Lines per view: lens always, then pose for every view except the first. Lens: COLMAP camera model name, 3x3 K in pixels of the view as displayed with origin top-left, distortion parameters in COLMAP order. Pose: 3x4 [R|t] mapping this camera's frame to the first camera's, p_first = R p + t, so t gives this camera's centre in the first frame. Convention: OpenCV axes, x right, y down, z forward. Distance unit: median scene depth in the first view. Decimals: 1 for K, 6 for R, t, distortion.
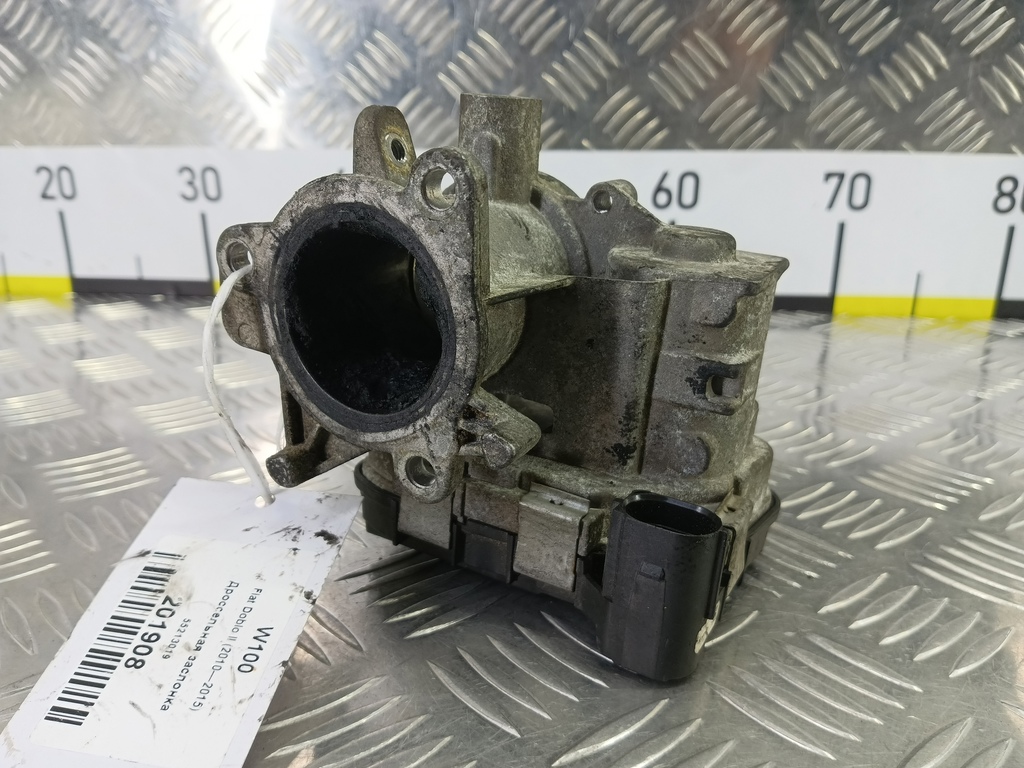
lens RADIAL K [[840.8, 0, 504.1], [0, 840.8, 386.1], [0, 0, 1]] dist [0.003039, -0.079511]
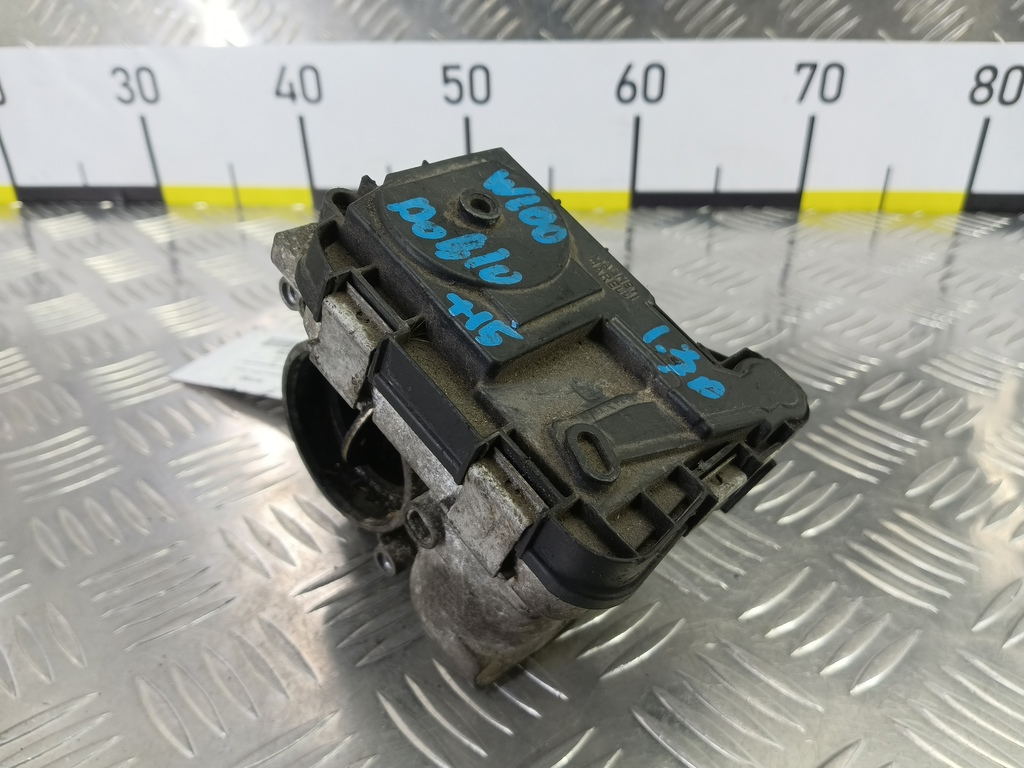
lens RADIAL K [[840.8, 0, 508.8], [0, 840.8, 387.8], [0, 0, 1]] dist [0.003039, -0.079511]
pose [[0.999291, -0.033077, 0.017970, 0.029227], [0.028272, 0.974660, 0.221899, -0.118154], [-0.024855, -0.221234, 0.974904, 0.006858]]
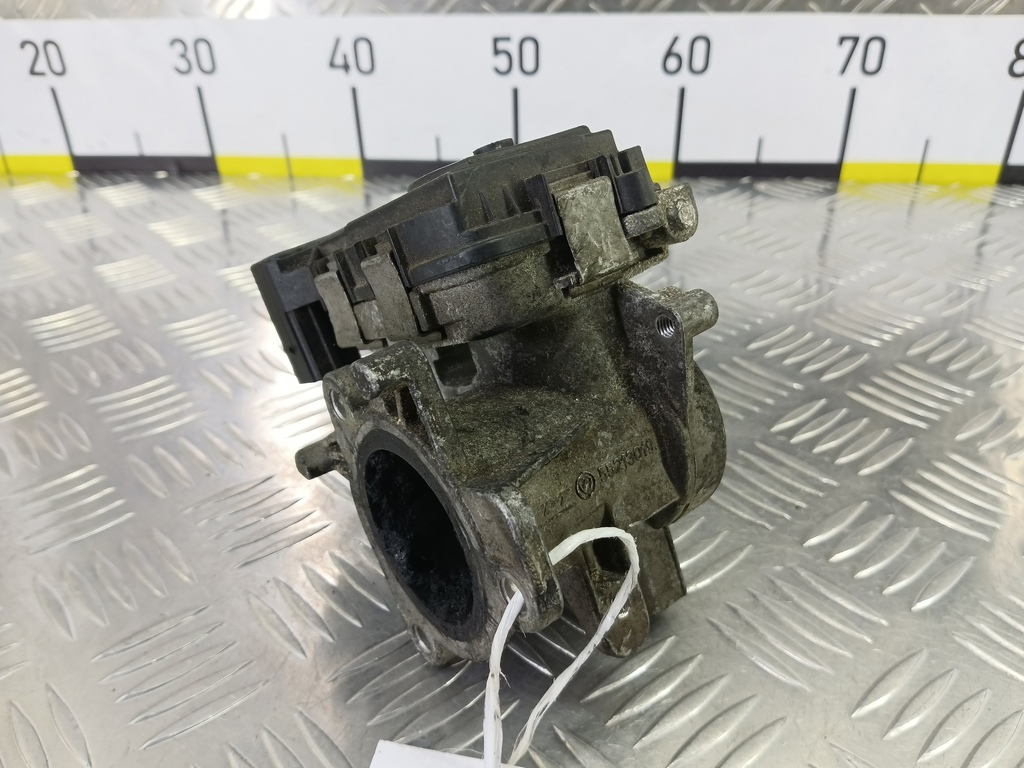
lens RADIAL K [[840.8, 0, 509.3], [0, 840.8, 388.9], [0, 0, 1]] dist [0.003039, -0.079511]
pose [[0.999637, -0.026766, 0.003205, -0.013204], [0.025240, 0.971069, 0.237462, -0.098509], [-0.009468, -0.237295, 0.971392, -0.030713]]
